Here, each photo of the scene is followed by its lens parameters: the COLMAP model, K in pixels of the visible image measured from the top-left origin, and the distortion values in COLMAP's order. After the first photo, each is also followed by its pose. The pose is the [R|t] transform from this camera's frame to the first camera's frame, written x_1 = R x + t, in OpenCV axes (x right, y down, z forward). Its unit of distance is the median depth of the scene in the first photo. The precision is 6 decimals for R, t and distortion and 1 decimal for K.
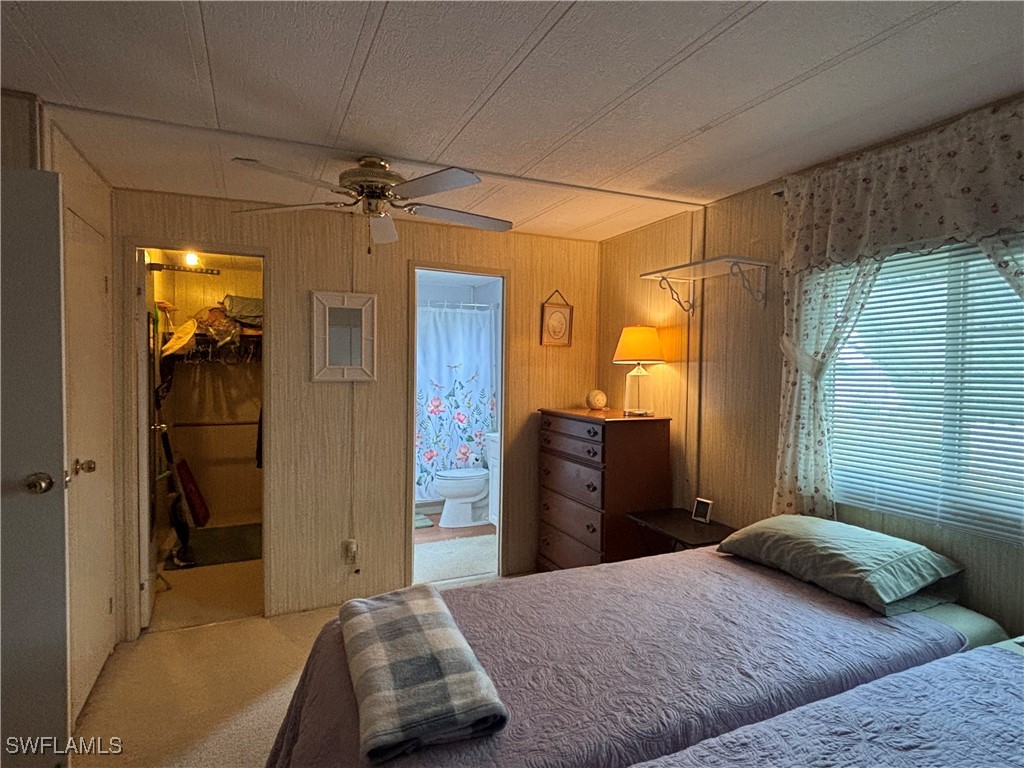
lens RADIAL K [[571.0, 0, 510.6], [0, 571.0, 387.1], [0, 0, 1]] dist [-0.000754, -0.000523]
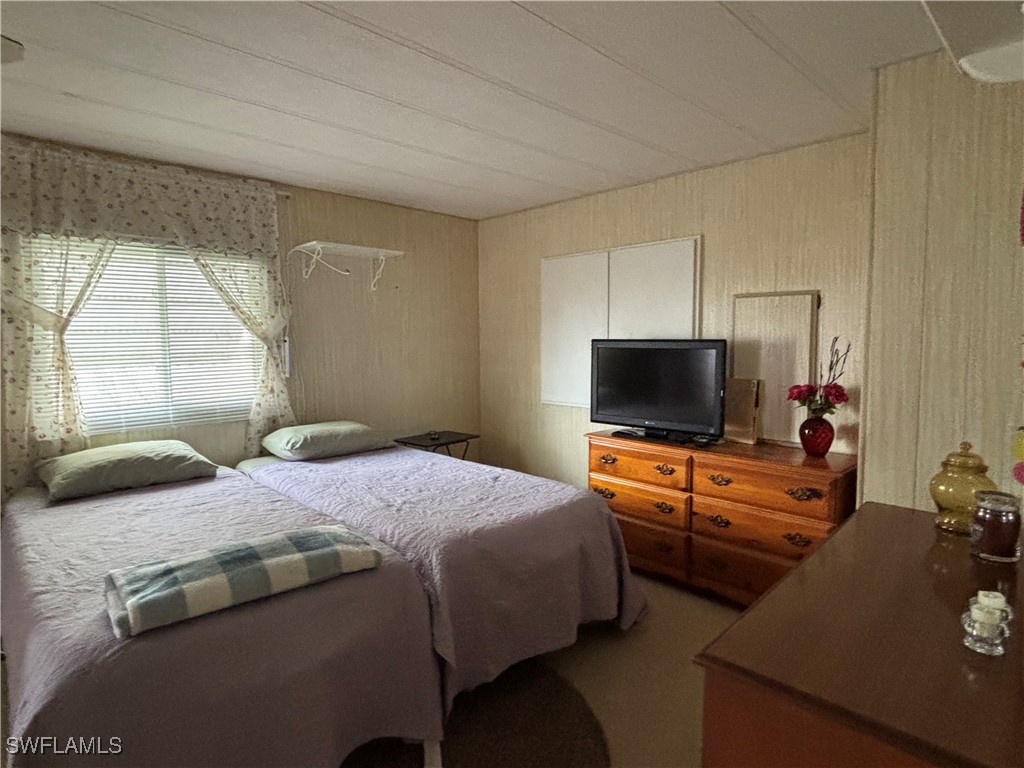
lens RADIAL K [[571.0, 0, 511.0], [0, 571.0, 382.7], [0, 0, 1]] dist [-0.000754, -0.000523]
pose [[-0.345962, -0.075365, 0.935217, -0.982160], [0.049114, 0.993947, 0.098267, 0.016822], [-0.936962, 0.079929, -0.340166, 0.636493]]
